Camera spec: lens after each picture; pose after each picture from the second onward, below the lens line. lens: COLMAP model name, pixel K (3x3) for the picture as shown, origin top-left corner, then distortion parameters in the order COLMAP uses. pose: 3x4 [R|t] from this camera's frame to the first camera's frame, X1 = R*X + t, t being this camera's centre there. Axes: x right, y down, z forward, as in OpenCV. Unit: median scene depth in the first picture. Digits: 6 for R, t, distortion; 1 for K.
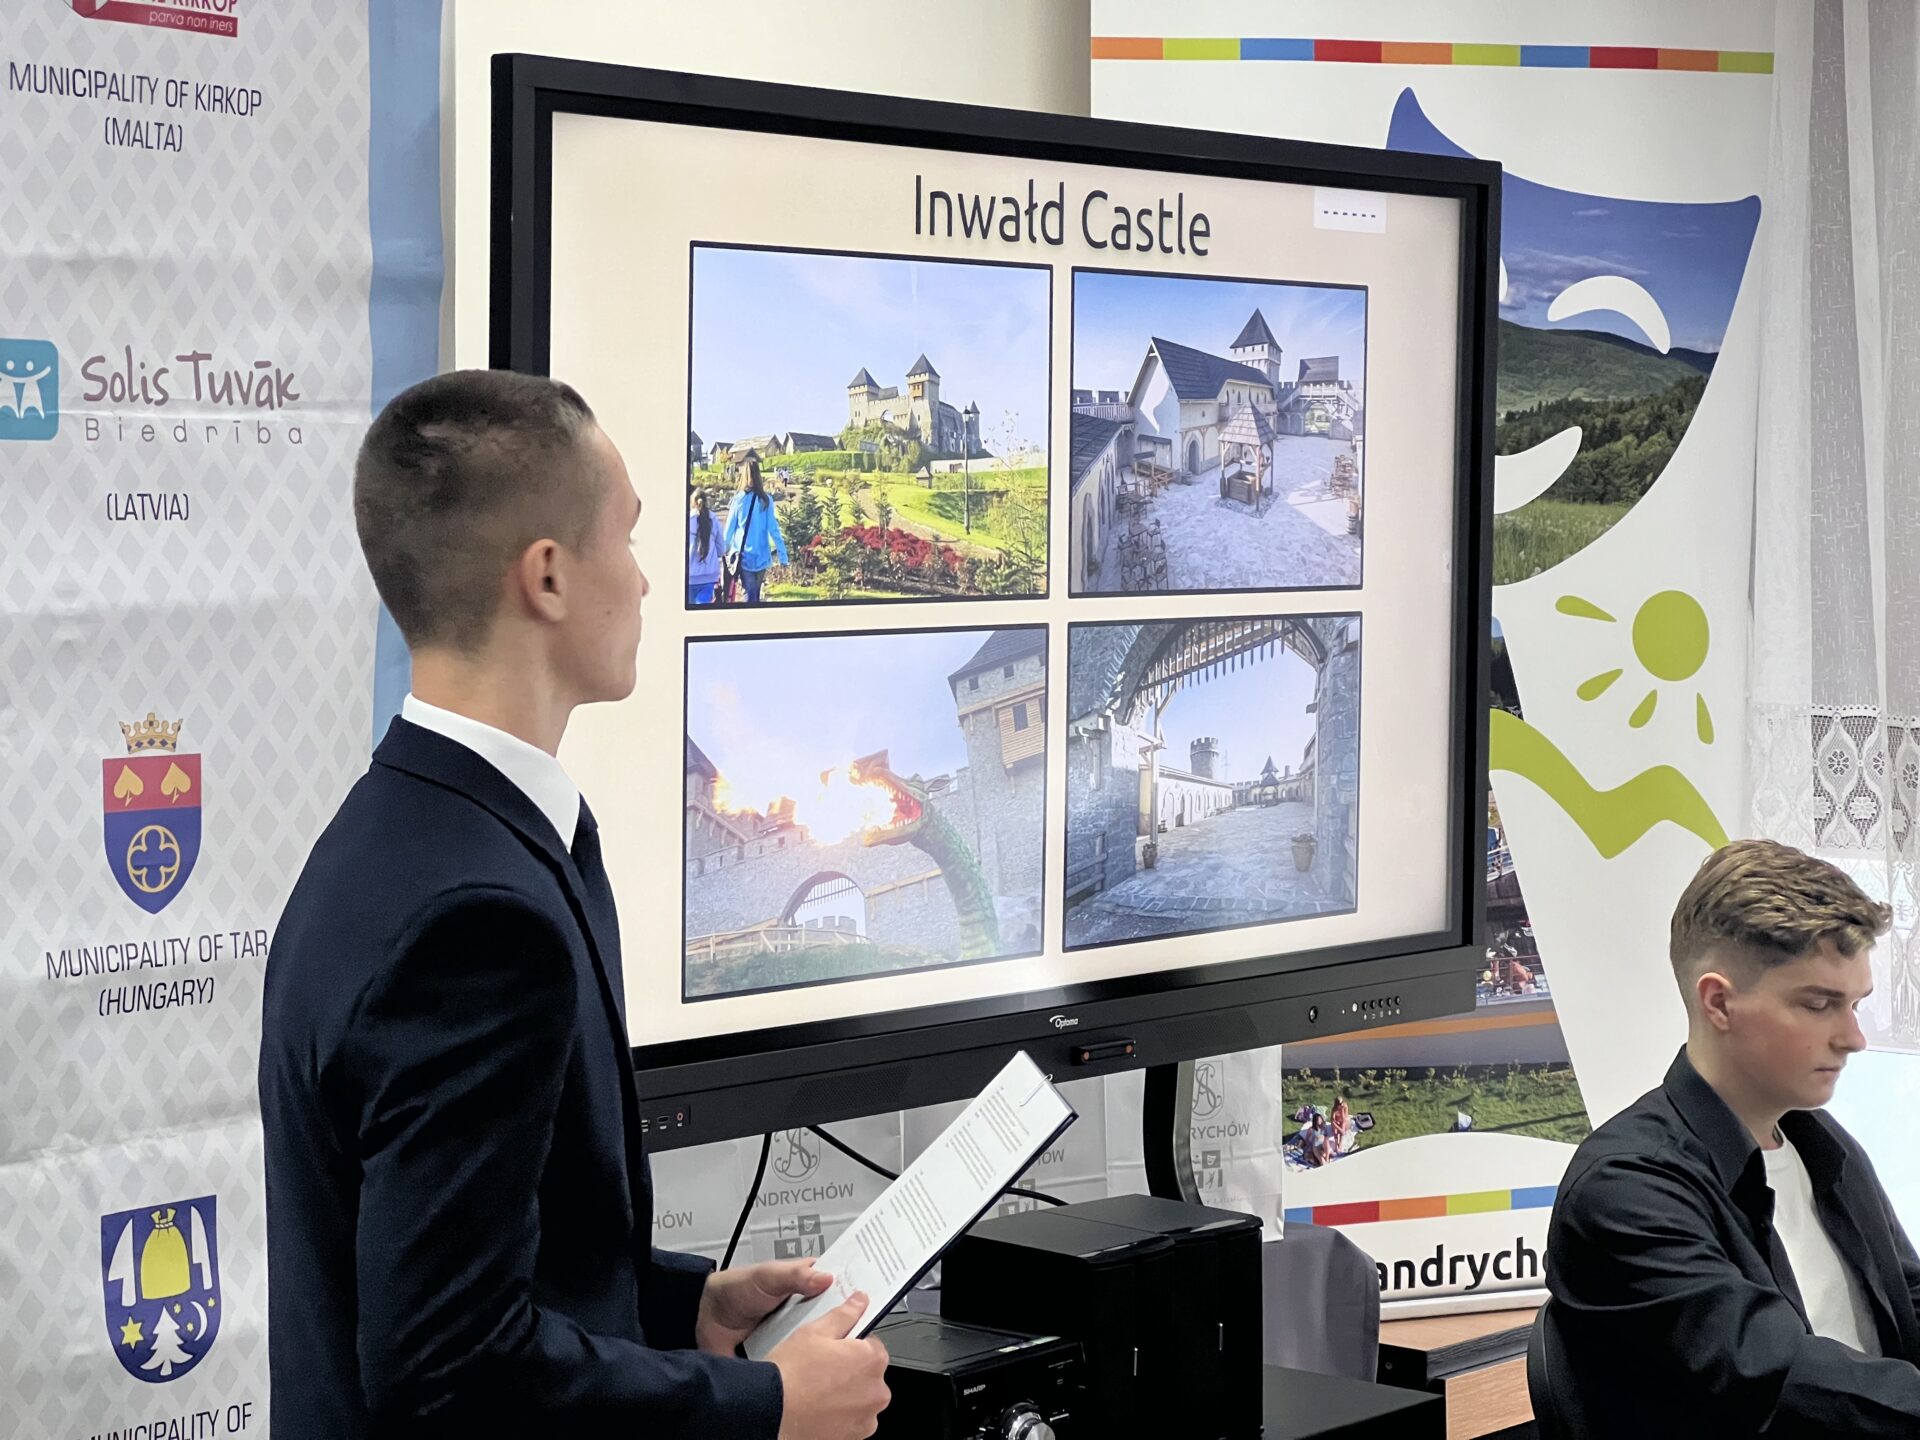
lens RADIAL K [[4300.7, 0, 932.6], [0, 4300.7, 692.7], [0, 0, 1]] dist [0.240219, 0.088516]
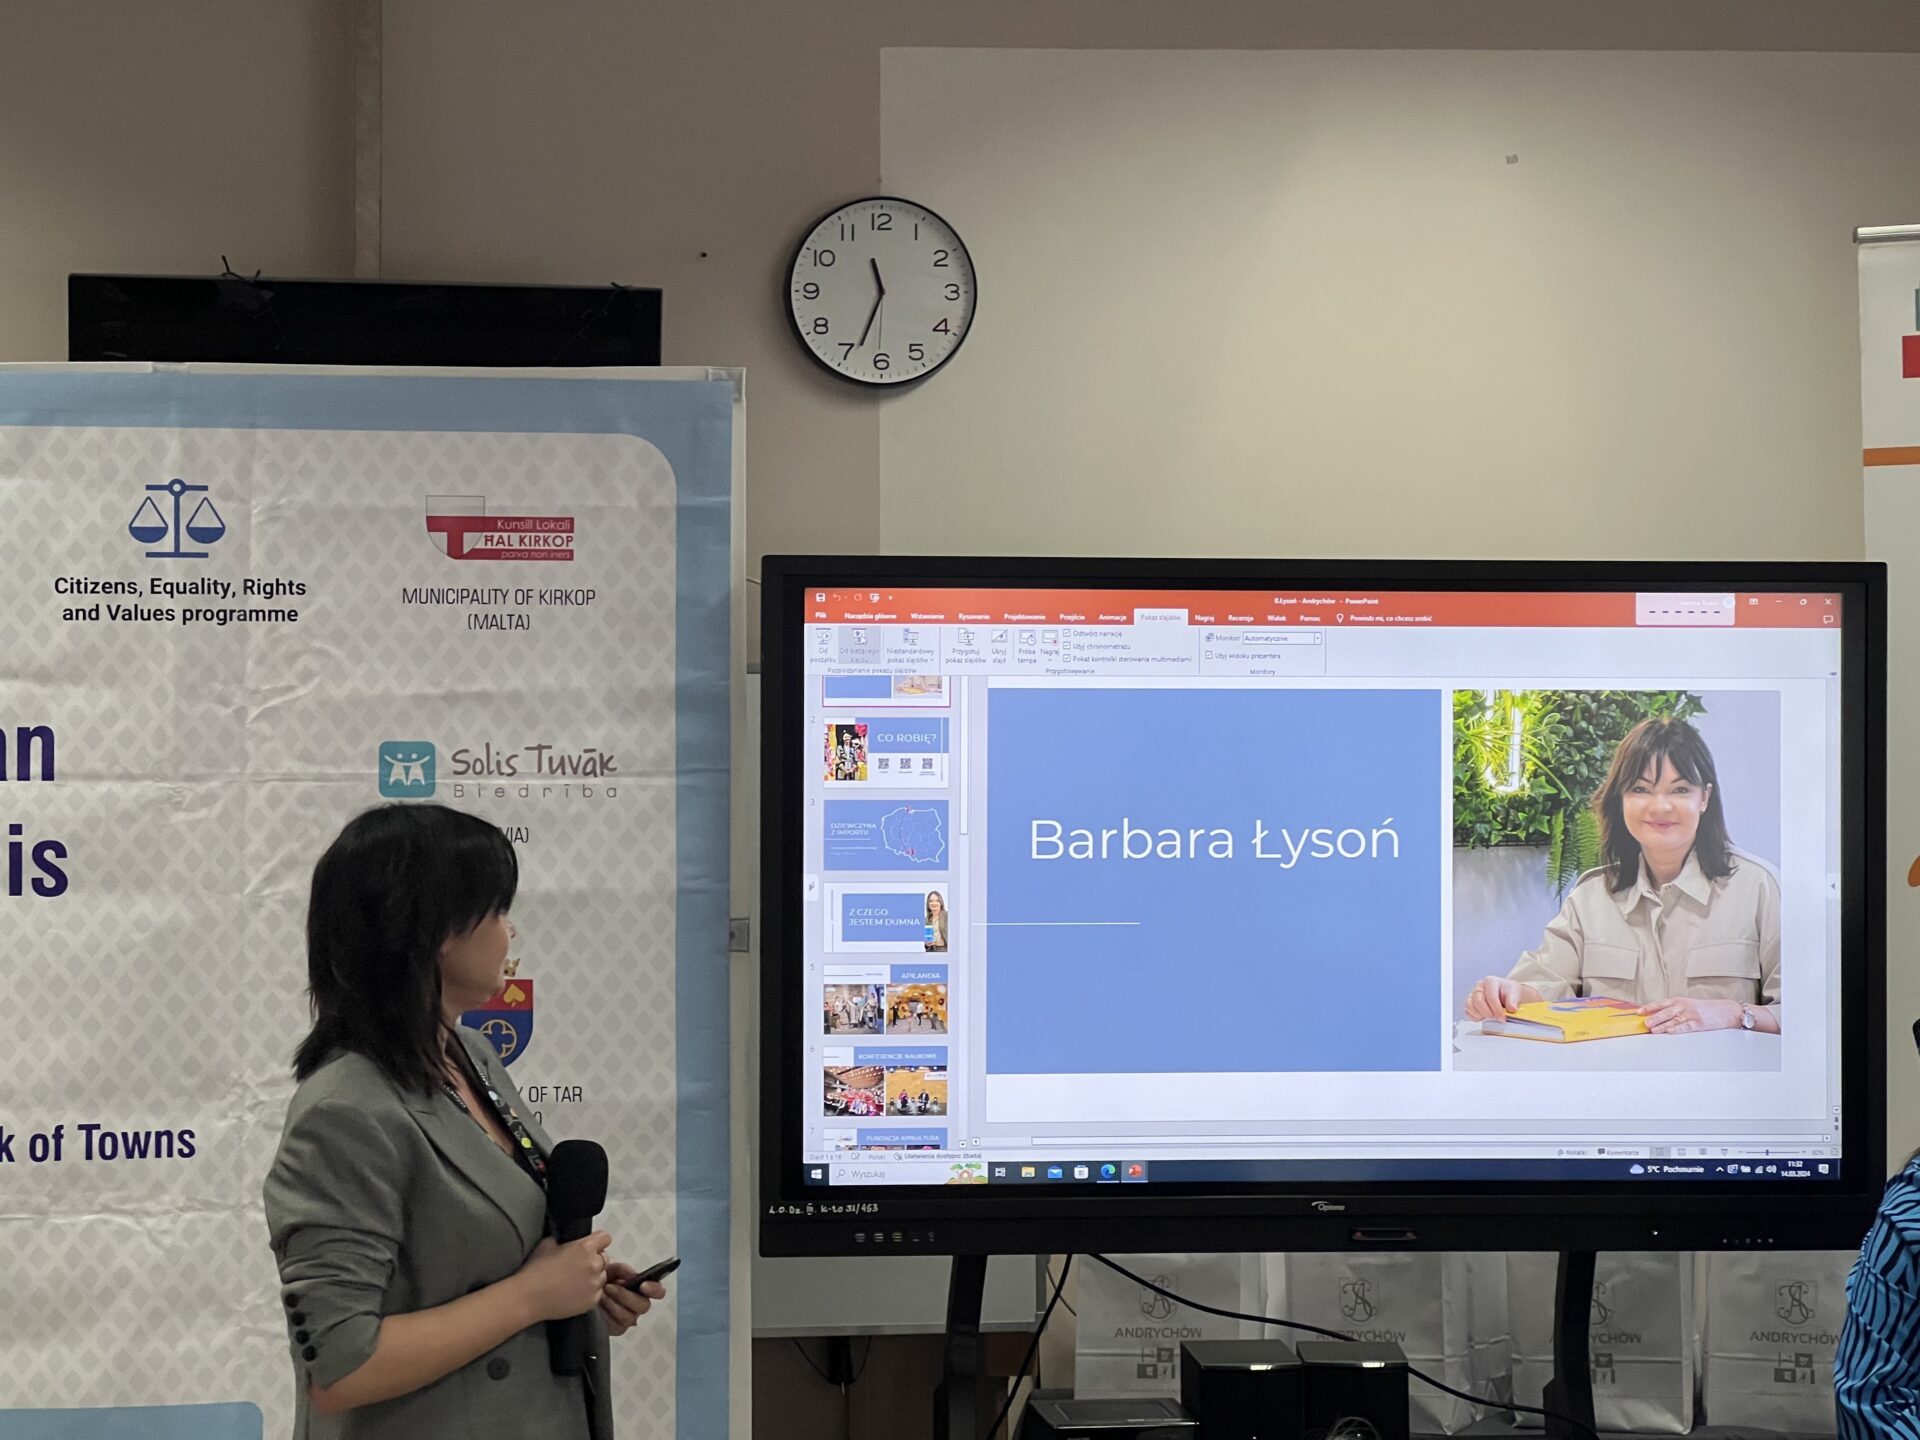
lens RADIAL K [[4457.7, 0, 962.0], [0, 4457.7, 677.3], [0, 0, 1]] dist [-0.350120, 7.509292]
pose [[0.724622, -0.010366, -0.689069, 1.123766], [-0.032707, 0.998243, -0.049411, -0.023101], [0.688370, 0.058342, 0.723010, -0.149951]]
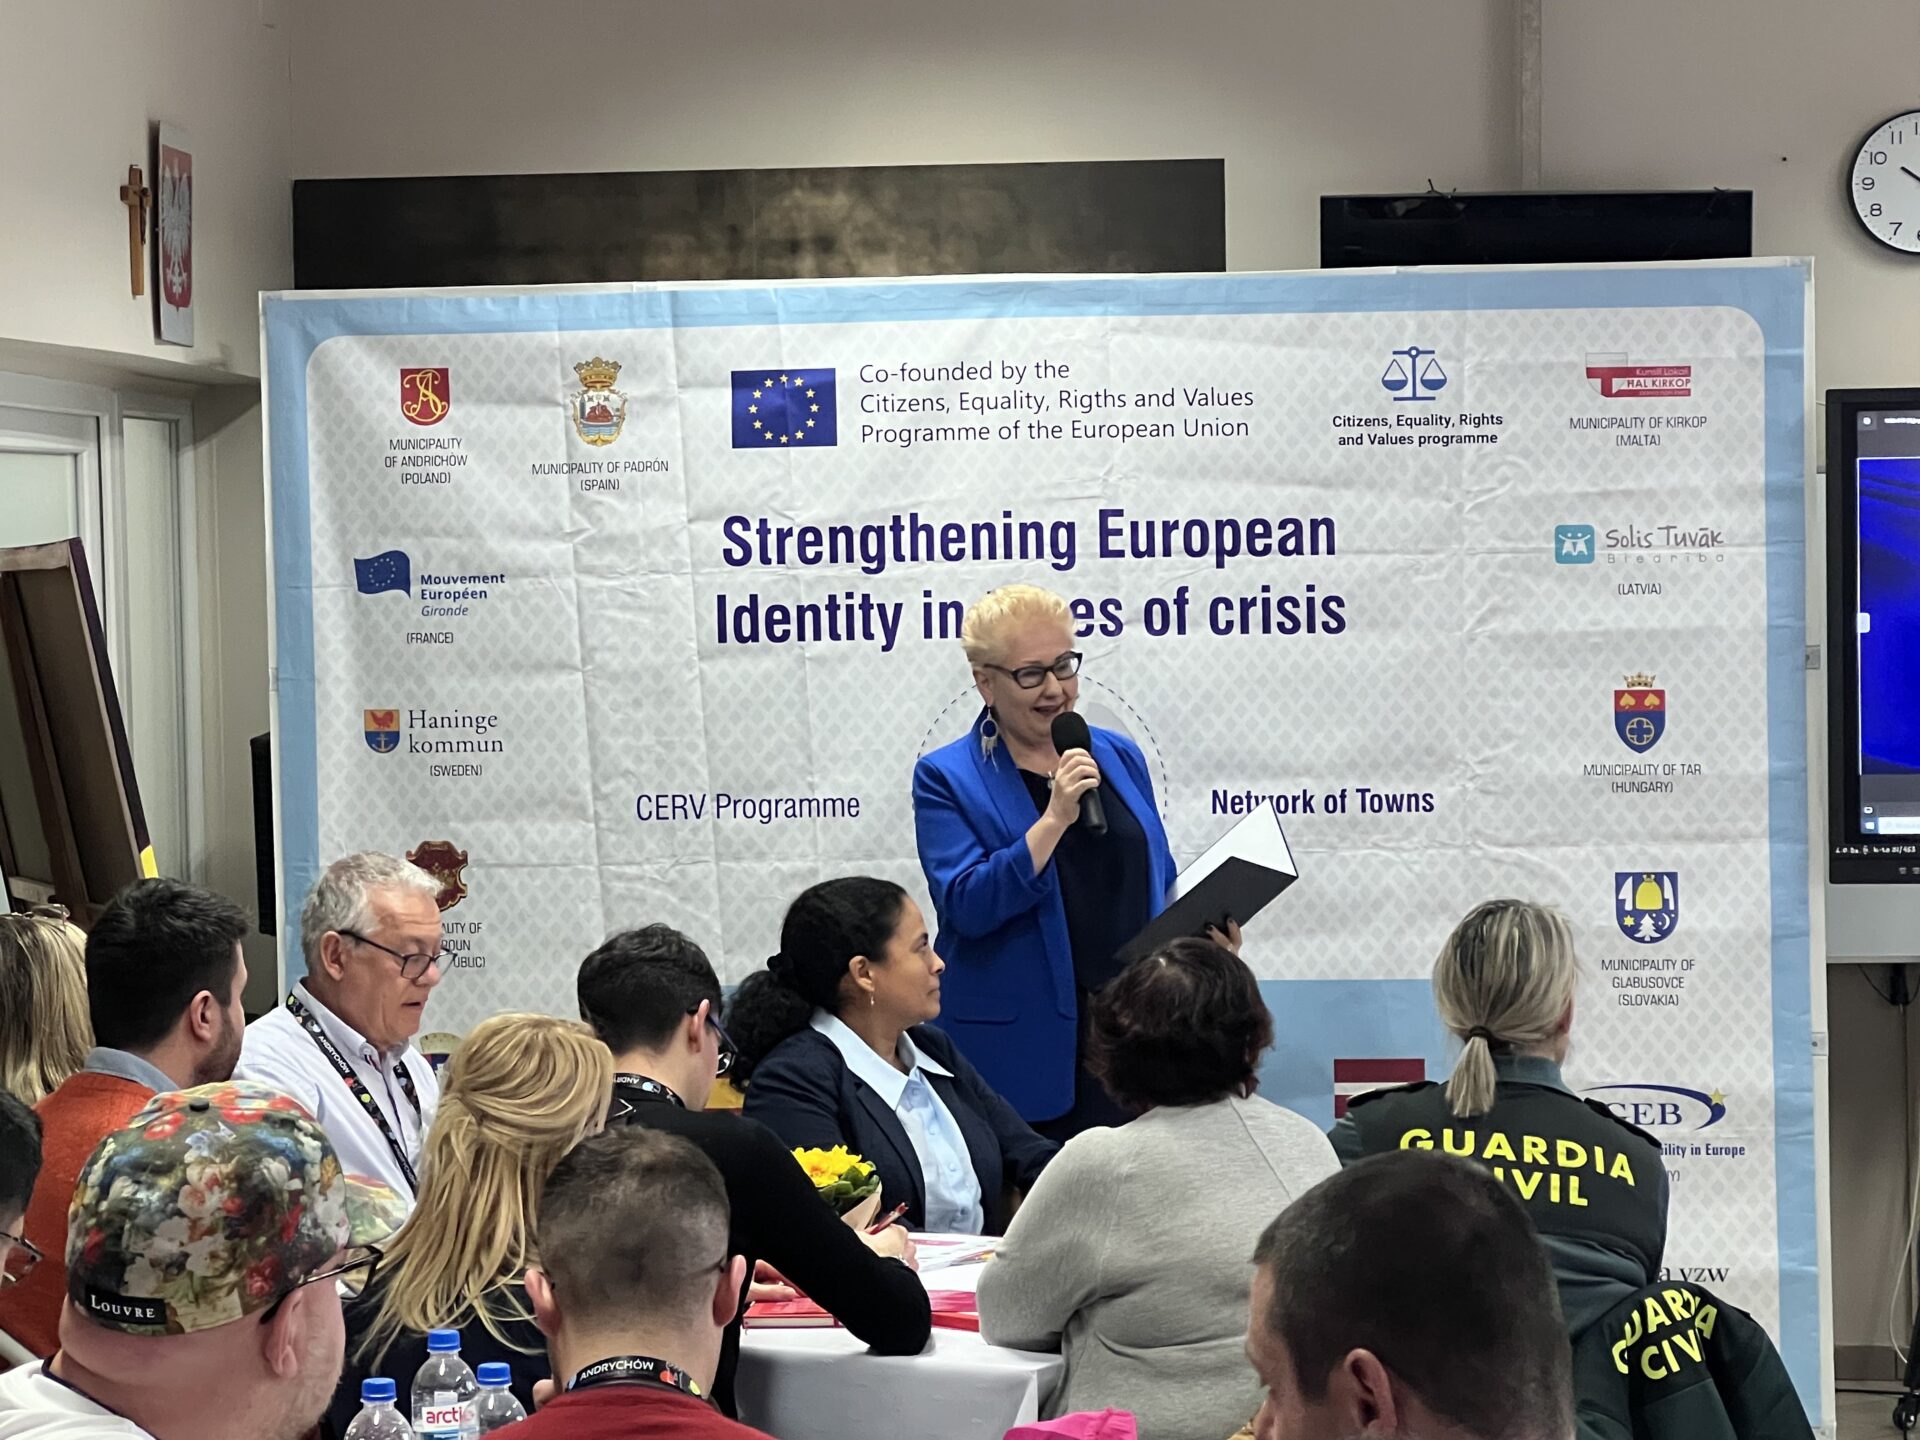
lens RADIAL K [[5422.8, 0, 854.1], [0, 5422.8, 664.4], [0, 0, 1]] dist [-0.528562, 14.412073]
pose [[0.547796, 0.006831, -0.836584, 2.063347], [-0.025734, 0.999631, -0.008689, 0.036910], [0.836216, 0.026288, 0.547769, -1.019185]]
